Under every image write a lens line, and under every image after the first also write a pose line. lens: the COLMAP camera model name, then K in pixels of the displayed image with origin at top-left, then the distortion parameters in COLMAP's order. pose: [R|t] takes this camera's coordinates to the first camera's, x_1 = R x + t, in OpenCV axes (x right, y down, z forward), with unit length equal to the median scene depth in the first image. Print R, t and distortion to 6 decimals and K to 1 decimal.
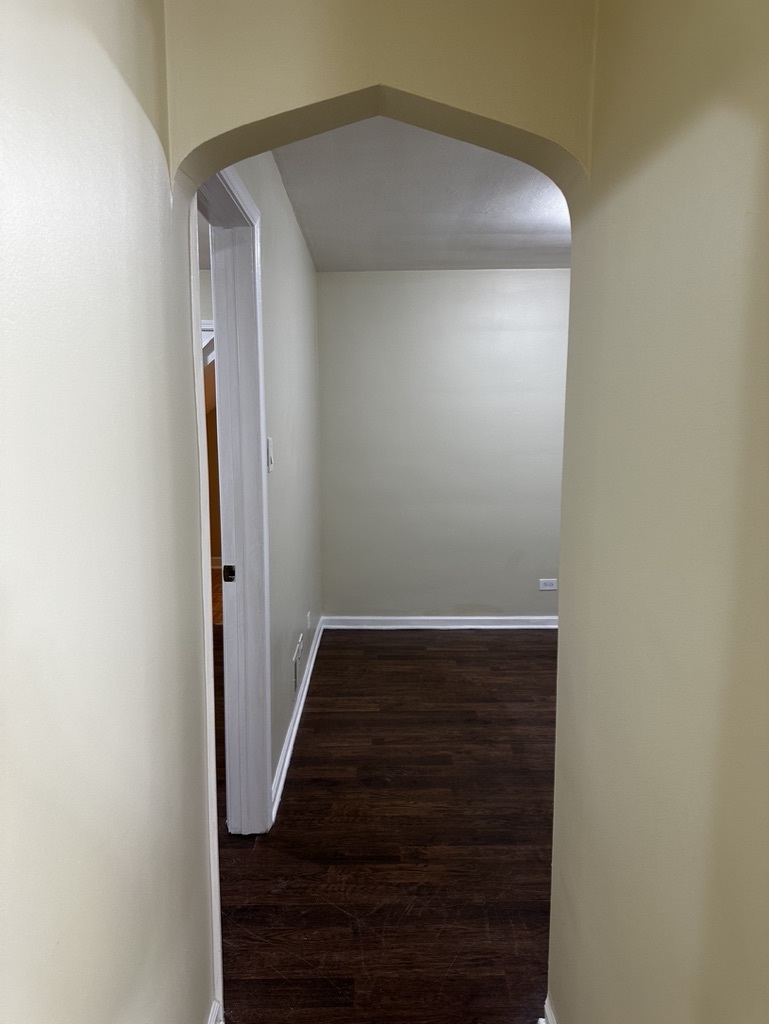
lens RADIAL K [[723.5, 0, 388.7], [0, 723.5, 515.0], [0, 0, 1]] dist [0.061430, -0.064160]
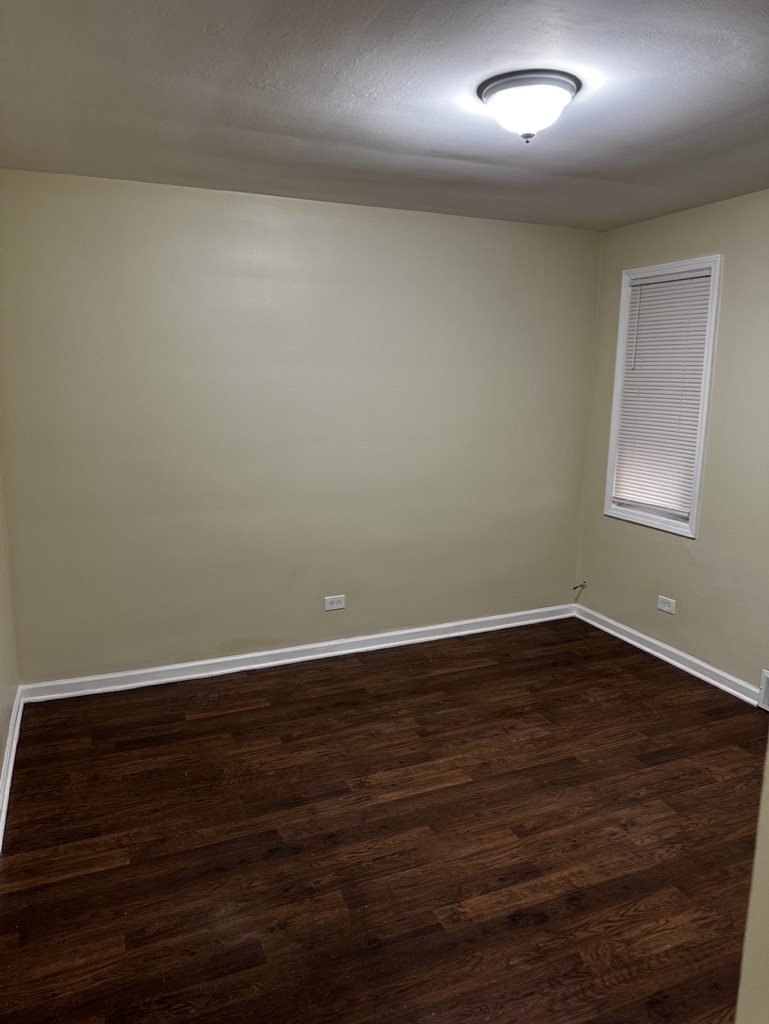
lens RADIAL K [[723.5, 0, 397.8], [0, 723.5, 520.6], [0, 0, 1]] dist [0.061430, -0.064160]
pose [[0.923281, -0.066249, 0.378369, -0.018344], [0.039099, 0.996108, 0.079000, -0.072809], [-0.382130, -0.058146, 0.922277, 0.305066]]
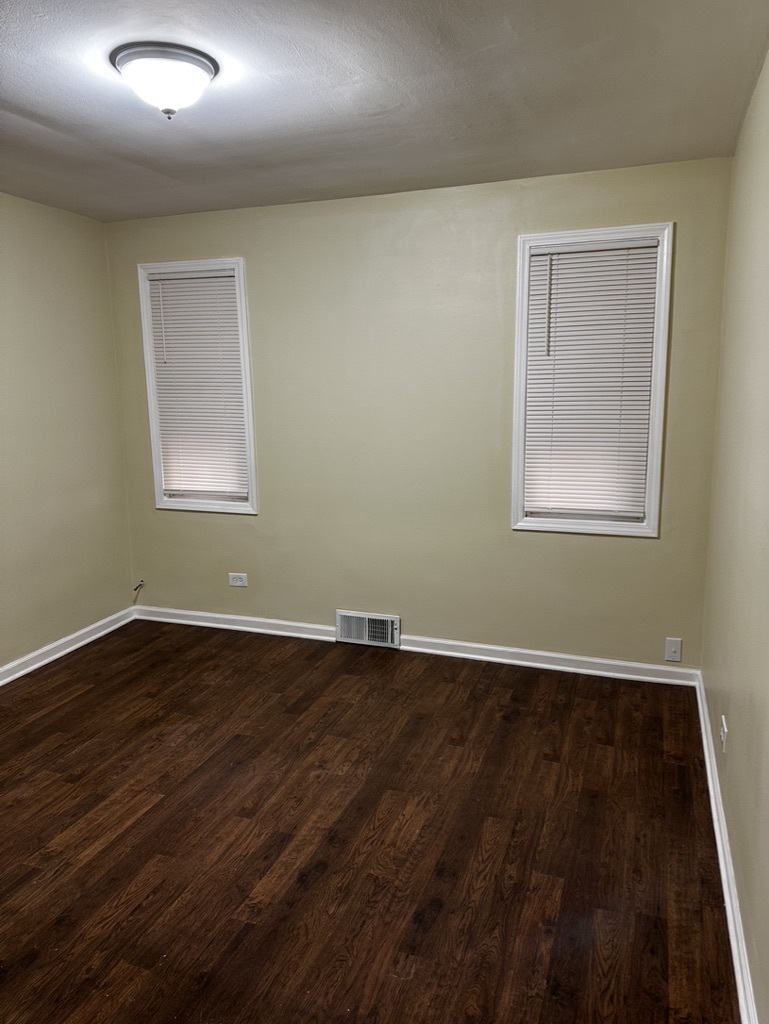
lens RADIAL K [[723.5, 0, 385.0], [0, 723.5, 514.5], [0, 0, 1]] dist [0.061430, -0.064160]
pose [[0.369176, -0.179877, 0.911786, -0.192675], [0.145420, 0.980186, 0.134491, -0.071320], [-0.917912, 0.082941, 0.388019, 0.463346]]
